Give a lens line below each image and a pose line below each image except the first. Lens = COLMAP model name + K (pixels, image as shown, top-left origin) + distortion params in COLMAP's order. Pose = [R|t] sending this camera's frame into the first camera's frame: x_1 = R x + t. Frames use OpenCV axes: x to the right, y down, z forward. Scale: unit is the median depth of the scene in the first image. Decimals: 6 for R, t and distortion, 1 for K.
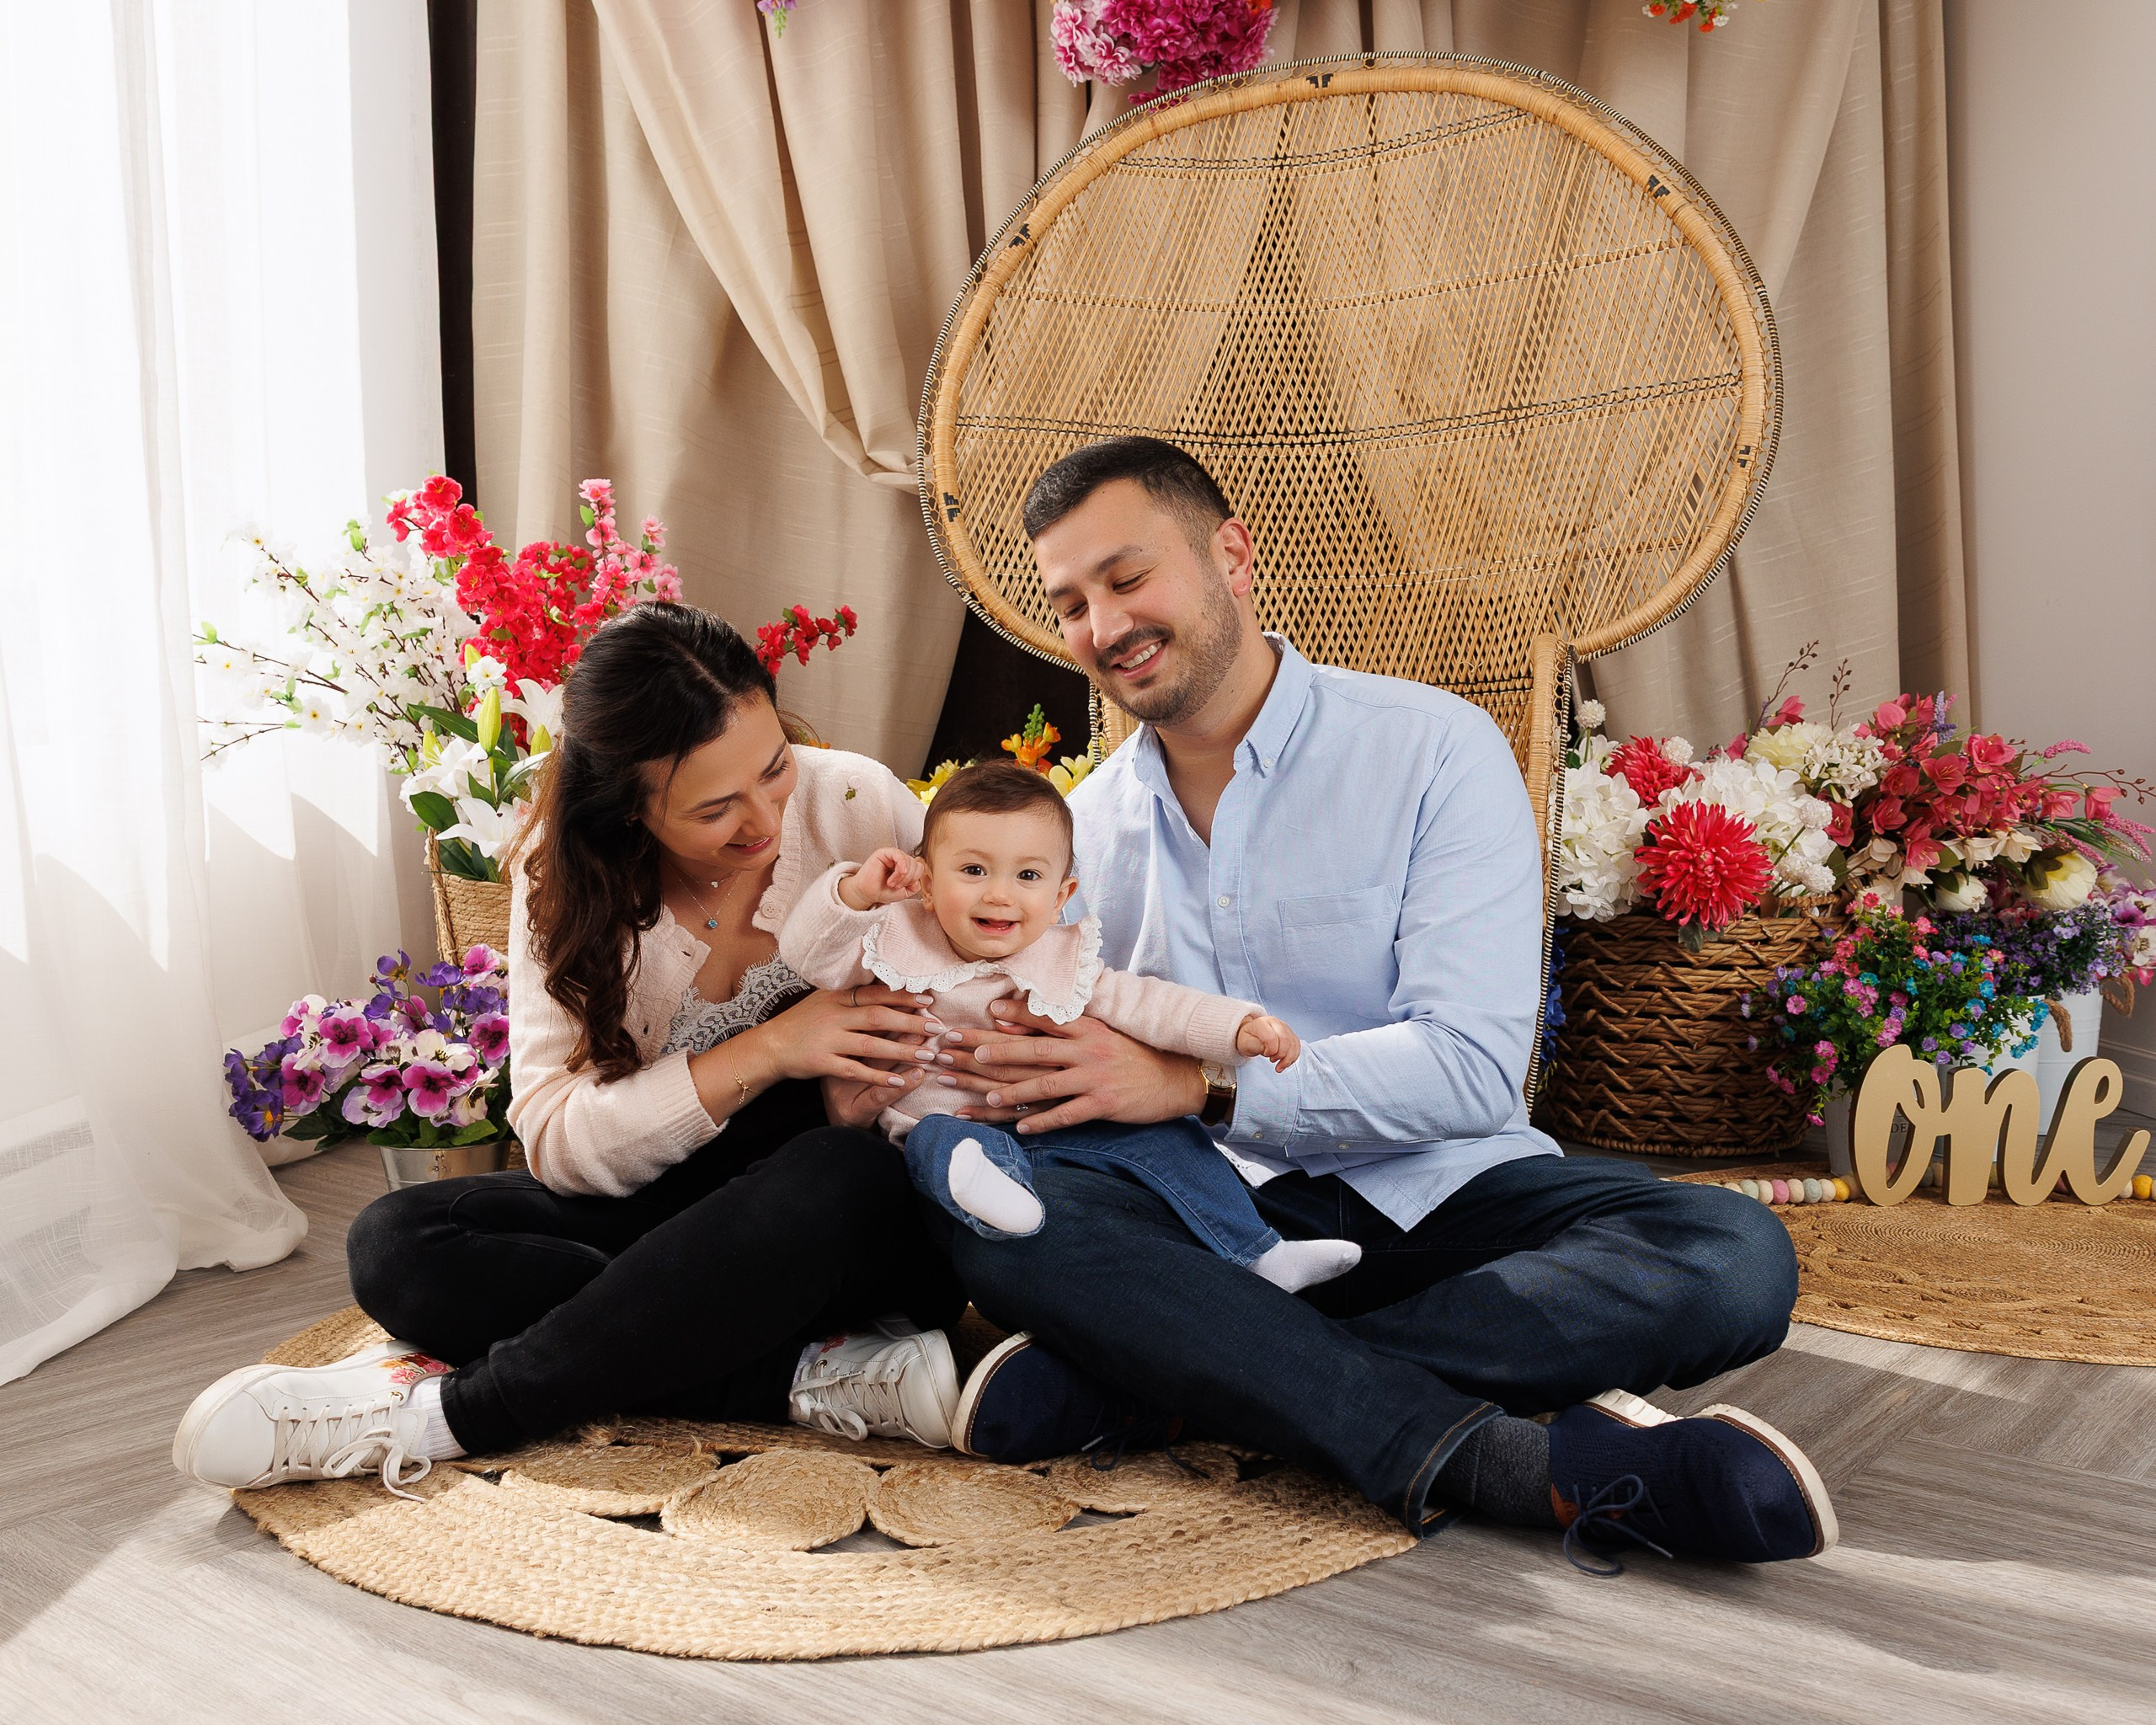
lens RADIAL K [[1854.6, 0, 1023.9], [0, 1854.6, 954.5], [0, 0, 1]] dist [0.012673, -0.003155]
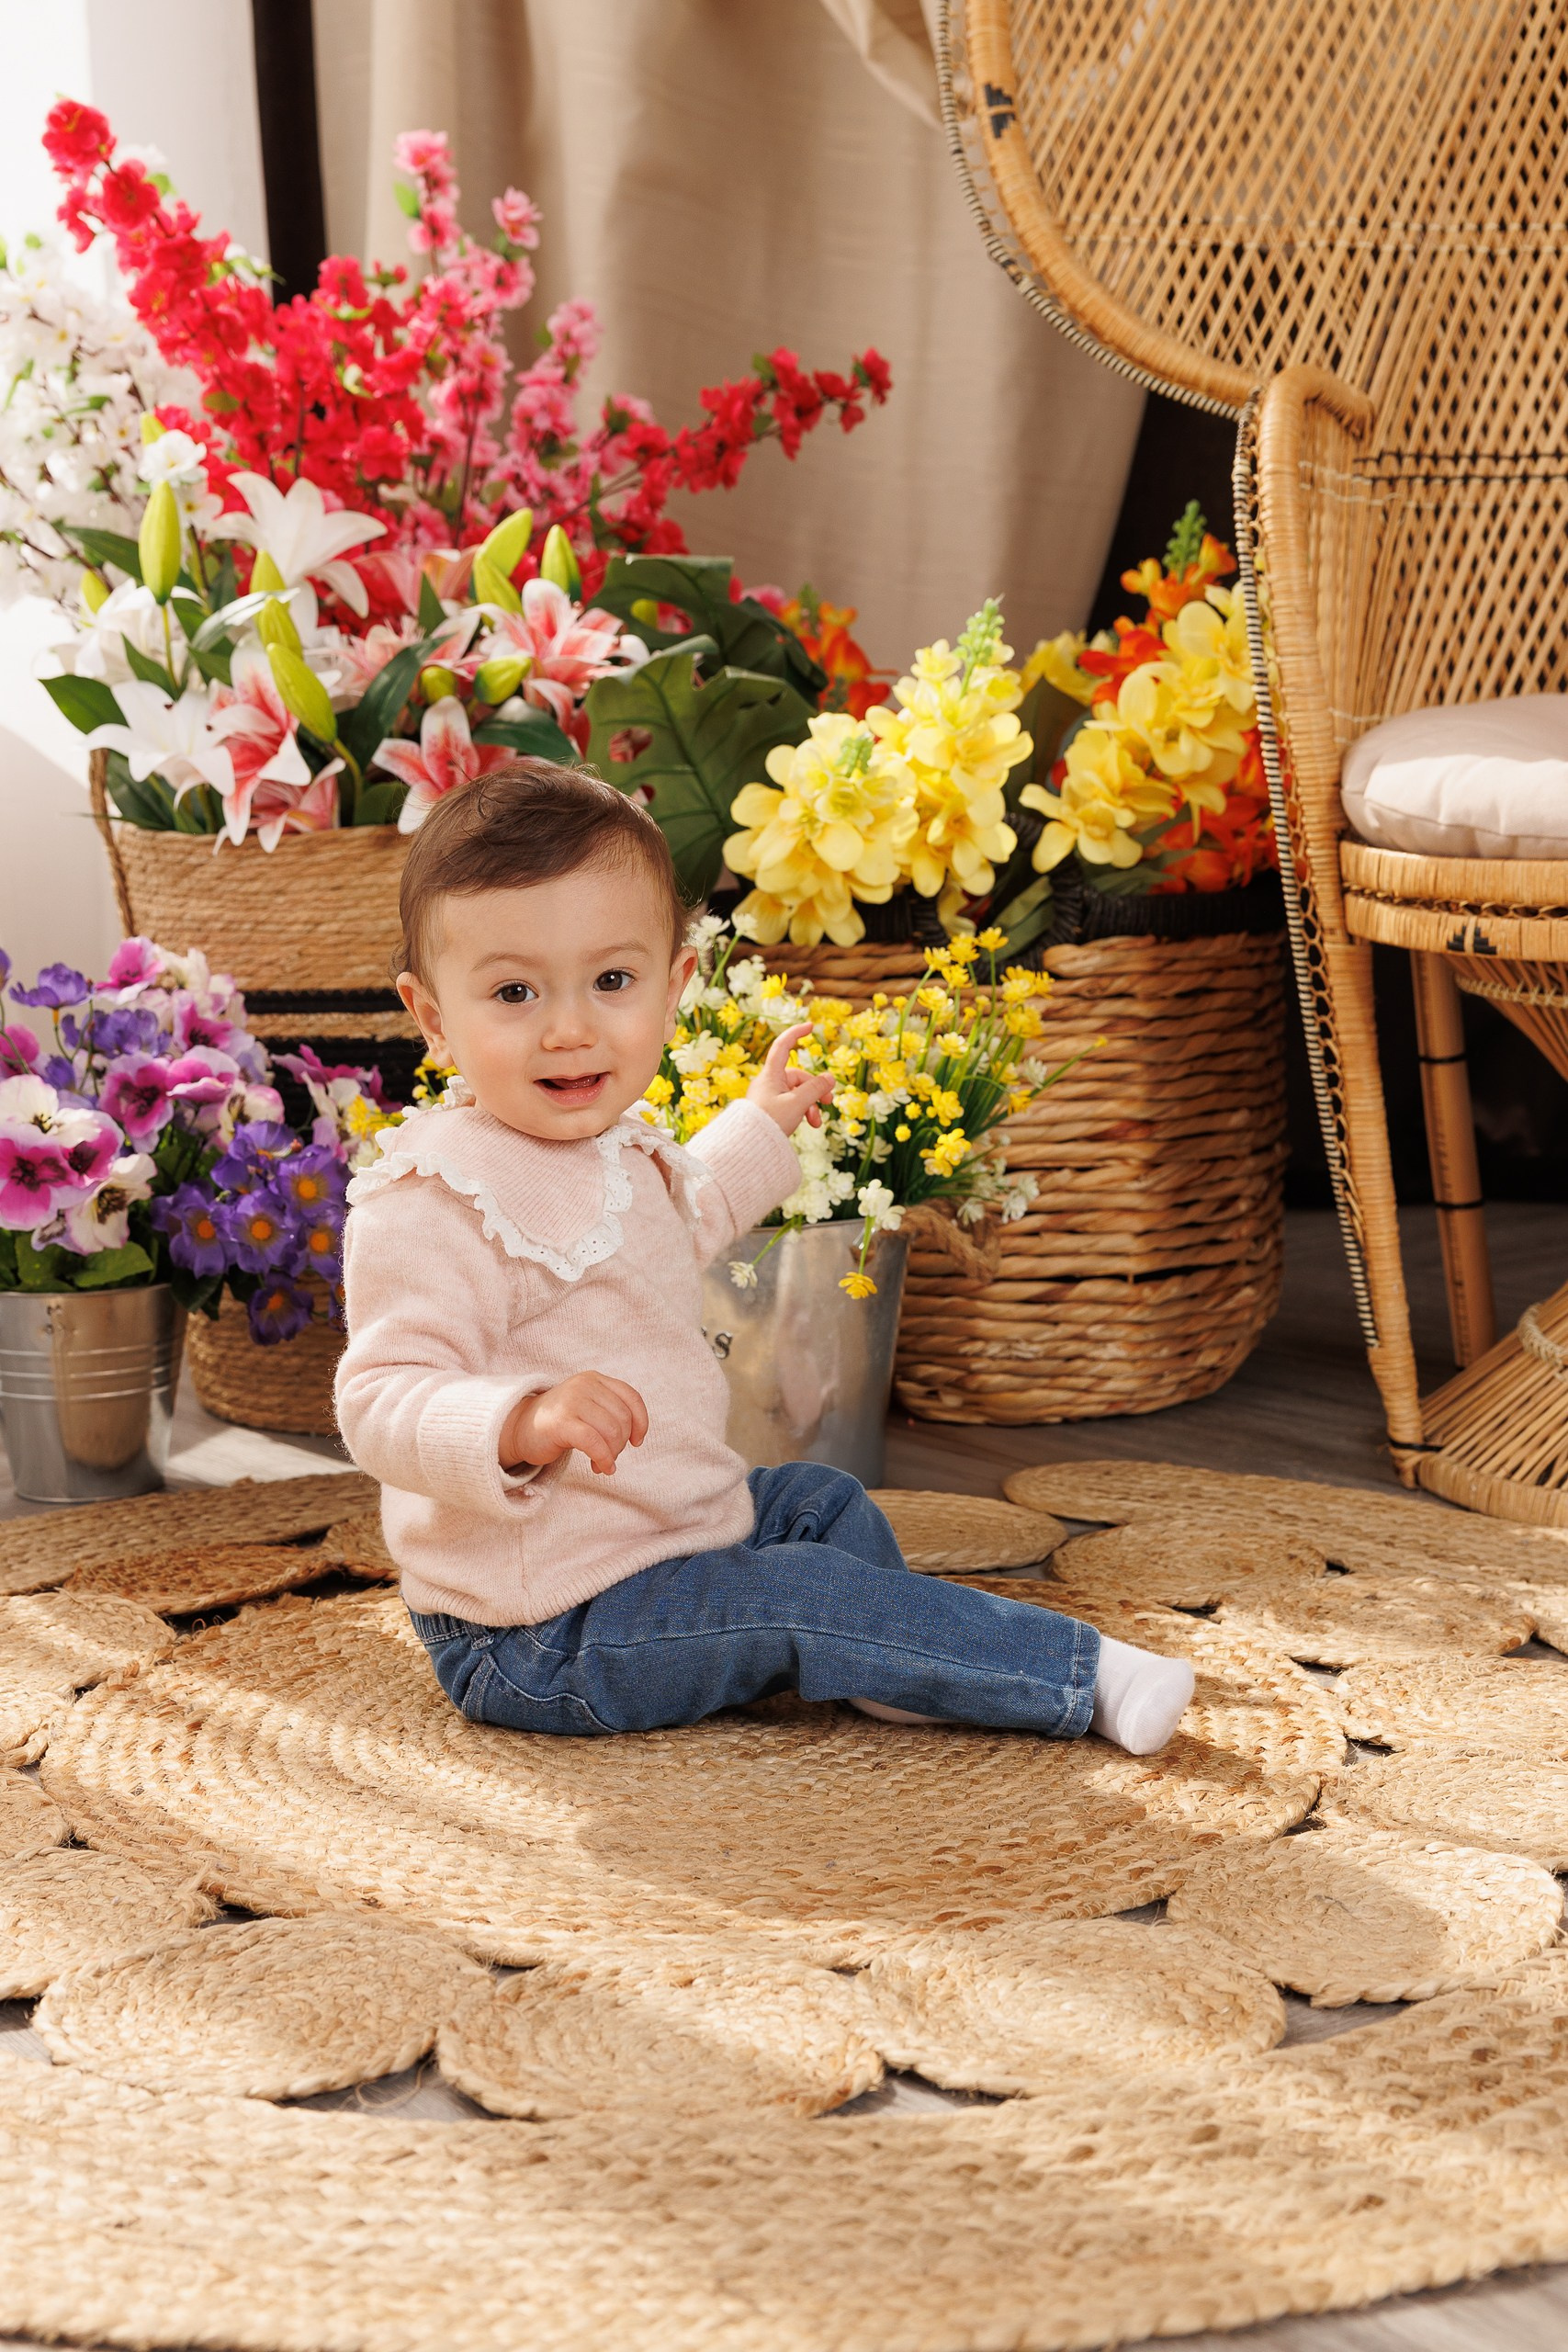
lens RADIAL K [[2870.9, 0, 766.2], [0, 2870.9, 1193.0], [0, 0, 1]] dist [0.027474, 0.000000]
pose [[0.969942, 0.020354, -0.242483, 0.098558], [-0.010002, 0.998988, 0.043846, 0.029246], [0.243130, -0.040103, 0.969164, 0.175357]]
